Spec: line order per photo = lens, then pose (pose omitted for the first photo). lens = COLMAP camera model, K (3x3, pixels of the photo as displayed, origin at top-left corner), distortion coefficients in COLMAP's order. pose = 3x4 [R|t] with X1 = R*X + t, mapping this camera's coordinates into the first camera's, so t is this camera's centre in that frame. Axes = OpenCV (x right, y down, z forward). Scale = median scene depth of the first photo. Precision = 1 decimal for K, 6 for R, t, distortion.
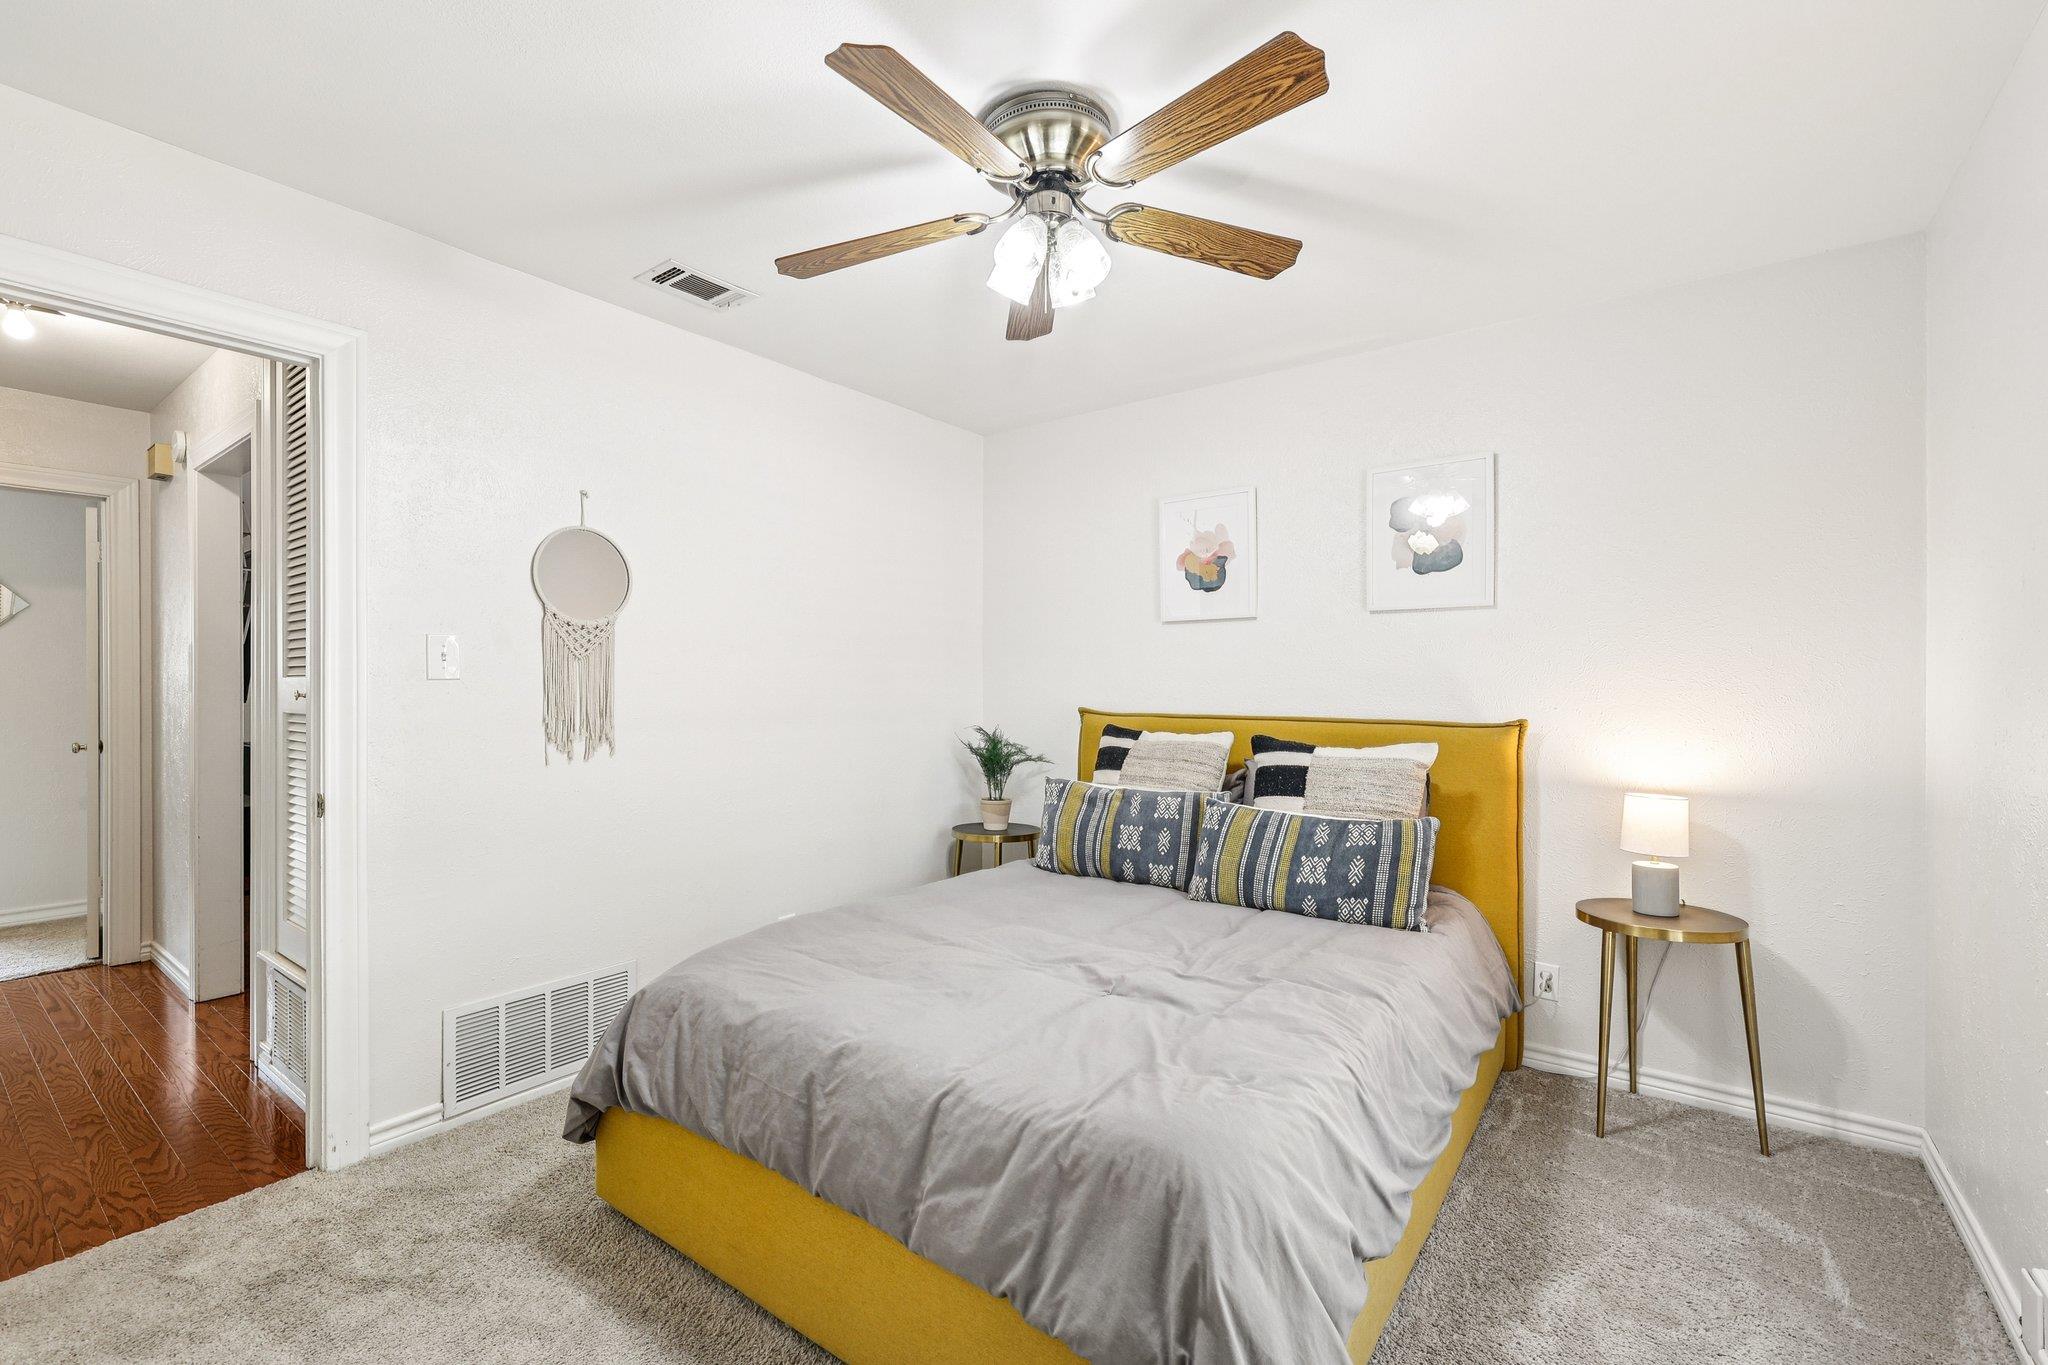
lens RADIAL K [[877.3, 0, 1036.9], [0, 877.3, 689.0], [0, 0, 1]] dist [0.000417, 0.001182]
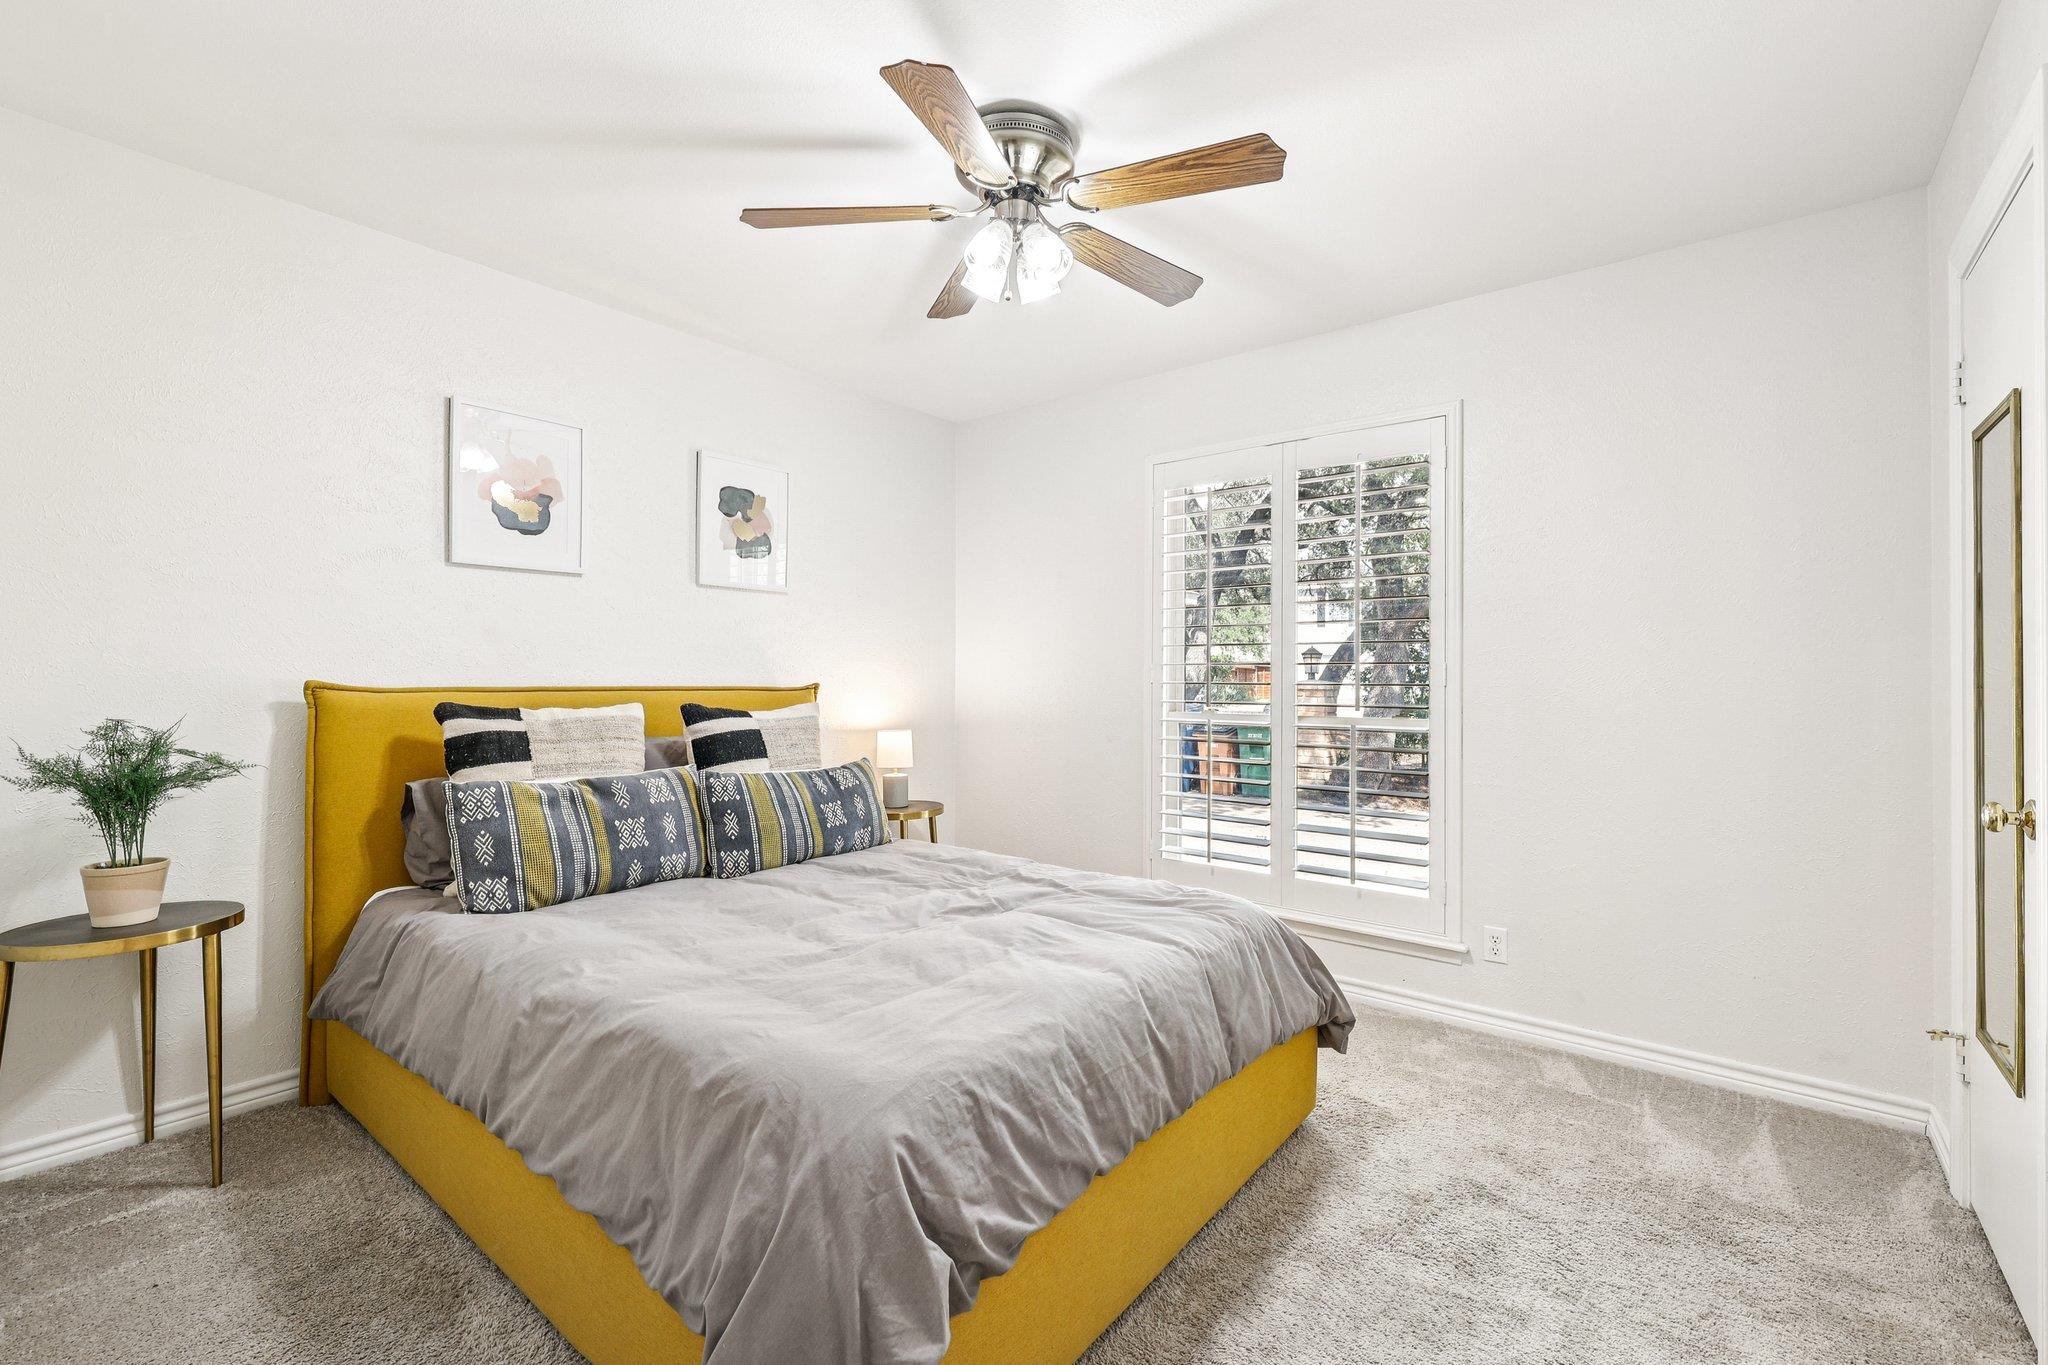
lens RADIAL K [[877.3, 0, 1037.4], [0, 877.3, 676.1], [0, 0, 1]] dist [0.000417, 0.001182]
pose [[0.044229, -0.005869, 0.999004, -0.682029], [-0.003523, 0.999976, 0.006030, 0.014667], [-0.999015, -0.003787, 0.044207, 0.568347]]
